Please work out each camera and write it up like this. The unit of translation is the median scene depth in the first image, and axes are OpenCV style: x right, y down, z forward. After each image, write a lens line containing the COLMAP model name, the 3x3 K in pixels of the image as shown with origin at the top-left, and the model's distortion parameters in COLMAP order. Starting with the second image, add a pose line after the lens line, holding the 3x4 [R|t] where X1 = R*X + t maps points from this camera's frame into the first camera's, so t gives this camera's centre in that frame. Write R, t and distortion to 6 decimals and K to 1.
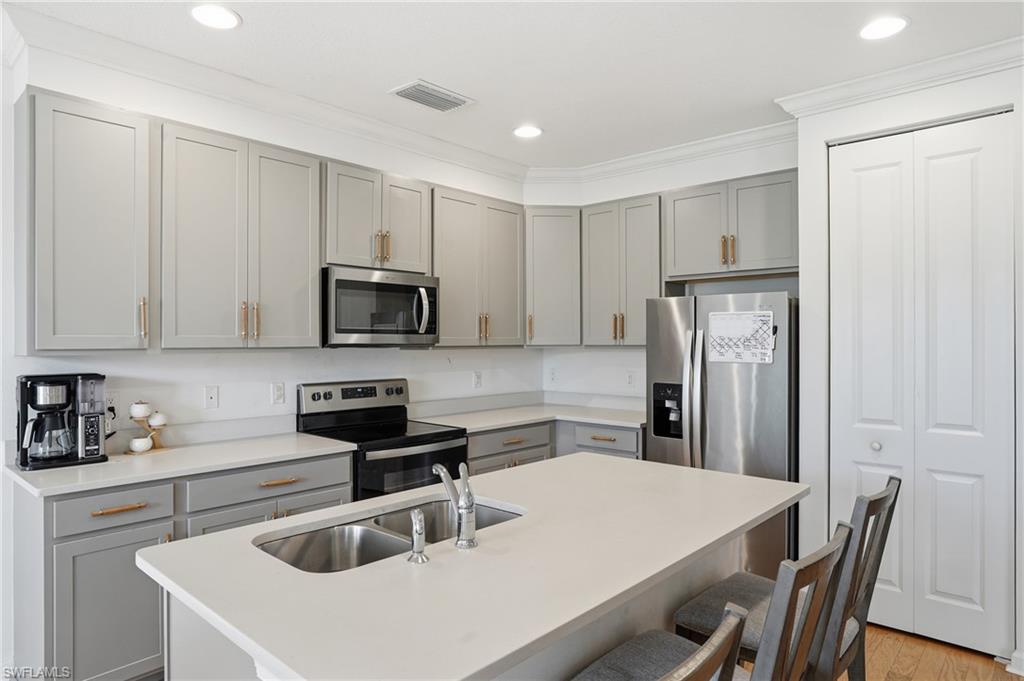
lens RADIAL K [[612.0, 0, 512.0], [0, 612.0, 340.5], [0, 0, 1]] dist [-0.030375, 0.027079]
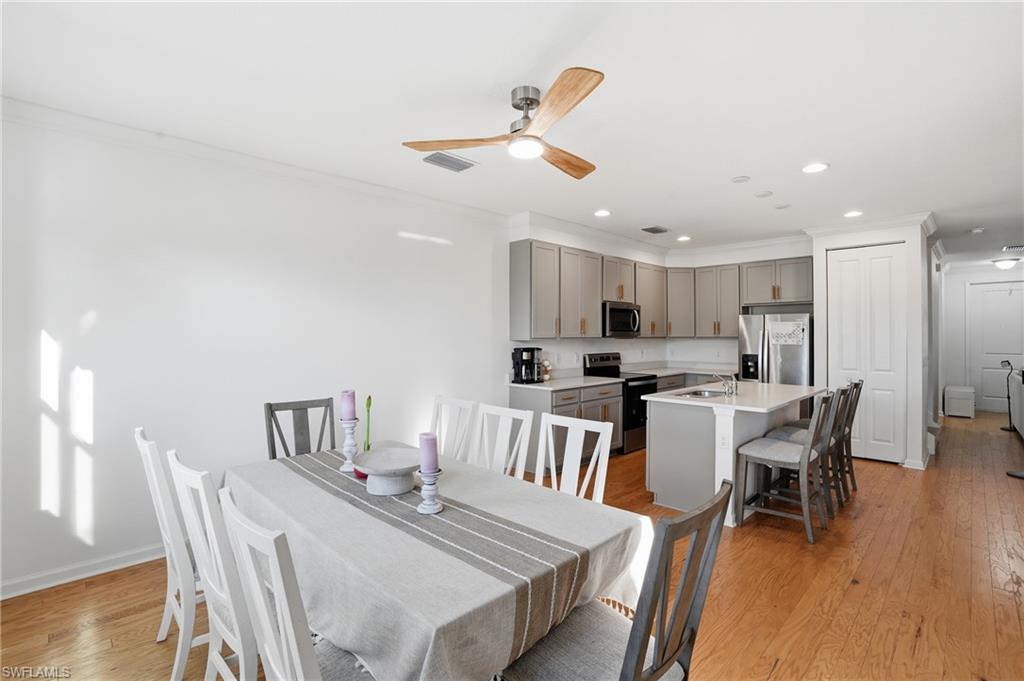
lens RADIAL K [[498.5, 0, 517.6], [0, 498.5, 331.9], [0, 0, 1]] dist [-0.000999, 0.000104]
pose [[0.999938, 0.001183, -0.011114, -0.553361], [-0.001231, 0.999990, -0.004308, -0.001311], [0.011108, 0.004321, 0.999929, -0.788973]]
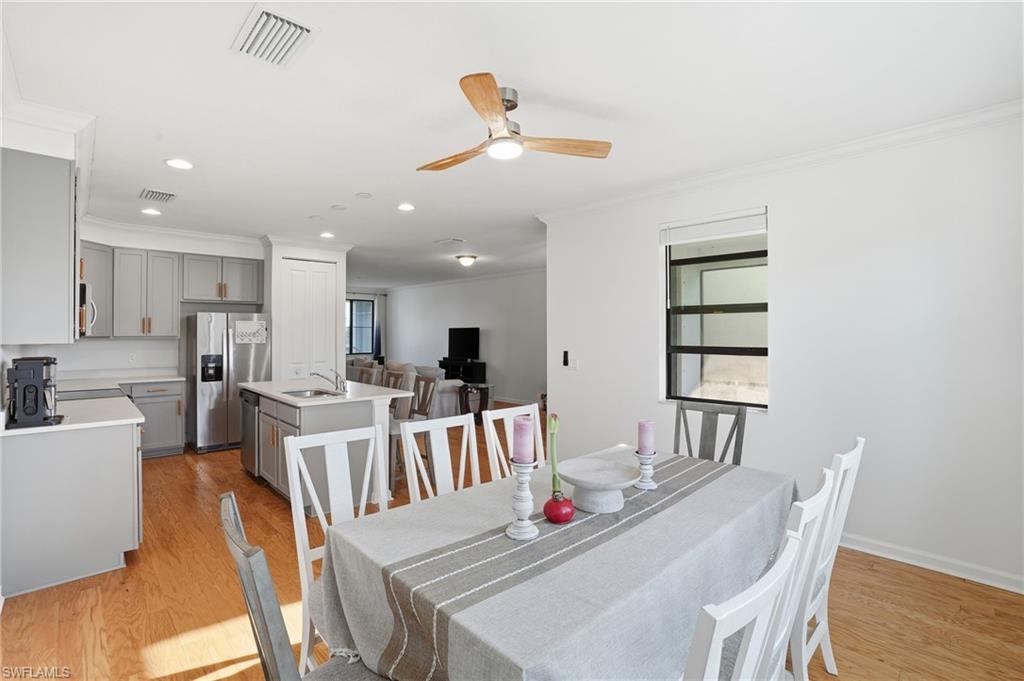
lens RADIAL K [[480.9, 0, 512.0], [0, 480.9, 340.5], [0, 0, 1]] dist [-0.000409, 0.000081]
pose [[0.092942, -0.011542, 0.995605, -1.241067], [-0.001700, 0.999930, 0.011751, 0.001855], [-0.995670, -0.002785, 0.092915, -0.144844]]
